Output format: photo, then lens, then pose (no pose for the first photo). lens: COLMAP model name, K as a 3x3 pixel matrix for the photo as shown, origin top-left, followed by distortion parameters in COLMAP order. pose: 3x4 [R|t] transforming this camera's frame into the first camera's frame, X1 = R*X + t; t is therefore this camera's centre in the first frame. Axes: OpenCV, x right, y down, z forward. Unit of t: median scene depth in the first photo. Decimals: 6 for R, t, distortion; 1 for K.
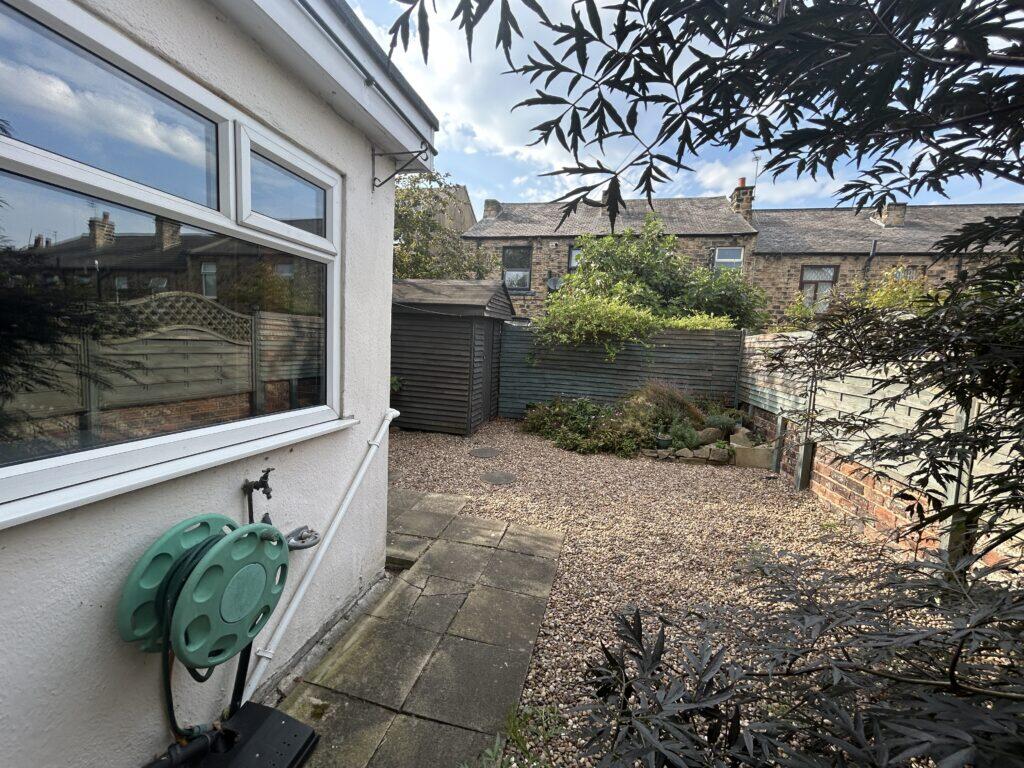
lens RADIAL K [[417.3, 0, 510.5], [0, 417.3, 384.6], [0, 0, 1]] dist [-0.001615, 0.001108]
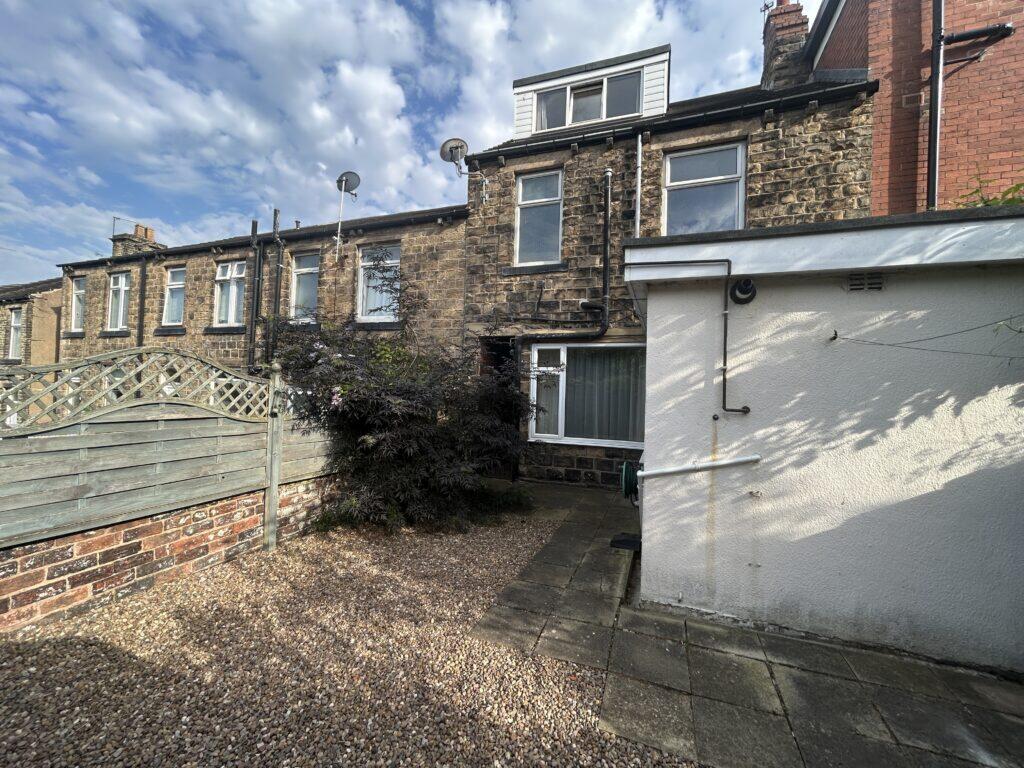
lens RADIAL K [[417.3, 0, 510.5], [0, 417.3, 384.6], [0, 0, 1]] dist [-0.001615, 0.001108]
pose [[-0.989219, -0.075999, 0.125179, -0.016785], [-0.065284, 0.994015, 0.087588, -0.180342], [-0.131086, 0.078472, -0.988260, 1.428433]]
